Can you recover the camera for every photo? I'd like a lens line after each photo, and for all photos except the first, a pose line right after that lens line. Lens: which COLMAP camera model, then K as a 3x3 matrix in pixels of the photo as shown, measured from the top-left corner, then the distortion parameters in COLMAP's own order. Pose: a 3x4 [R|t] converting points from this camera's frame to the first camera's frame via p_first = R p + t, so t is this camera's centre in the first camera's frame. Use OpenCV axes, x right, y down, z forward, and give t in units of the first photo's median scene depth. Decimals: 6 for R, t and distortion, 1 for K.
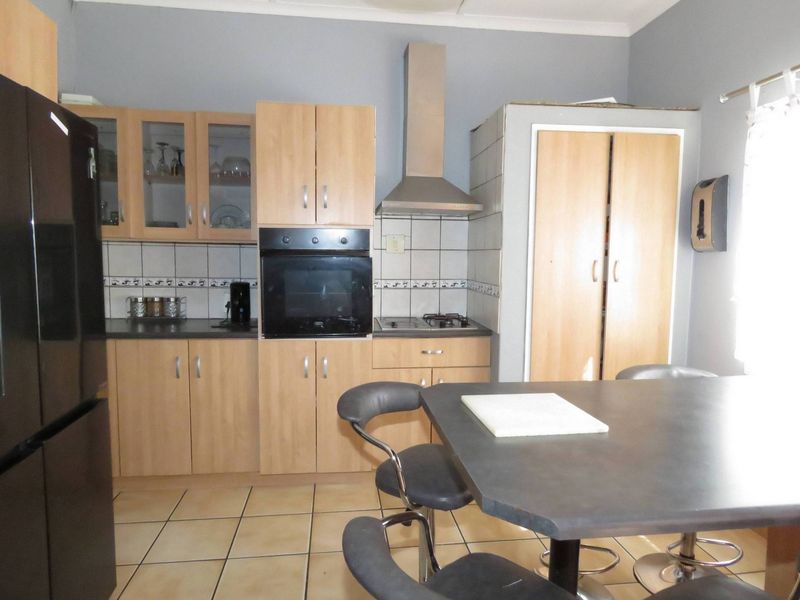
lens RADIAL K [[525.3, 0, 400.0], [0, 525.3, 300.0], [0, 0, 1]] dist [0.006170, 0.002563]
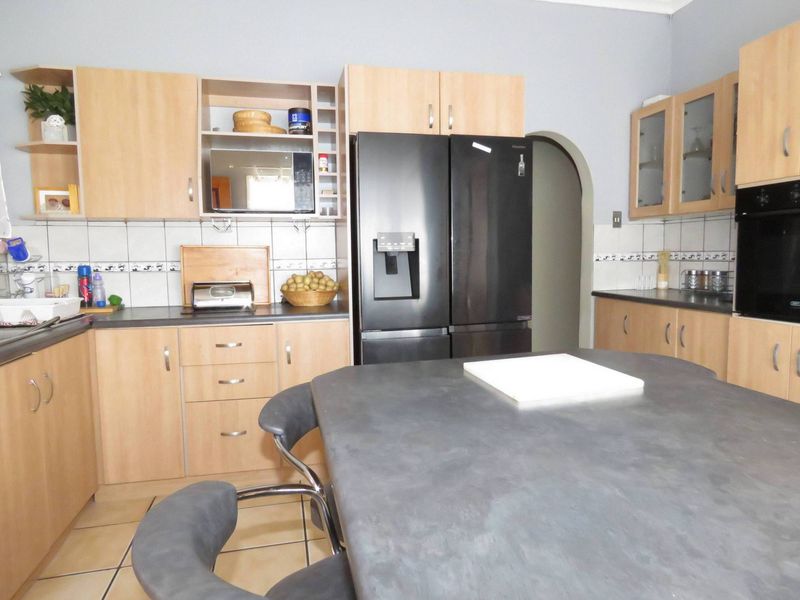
lens RADIAL K [[525.3, 0, 400.0], [0, 525.3, 300.0], [0, 0, 1]] dist [0.006170, 0.002563]
pose [[0.096686, 0.071664, -0.992732, 0.526747], [-0.068253, 0.995534, 0.065219, 0.026881], [0.992972, 0.061452, 0.101146, 0.323684]]
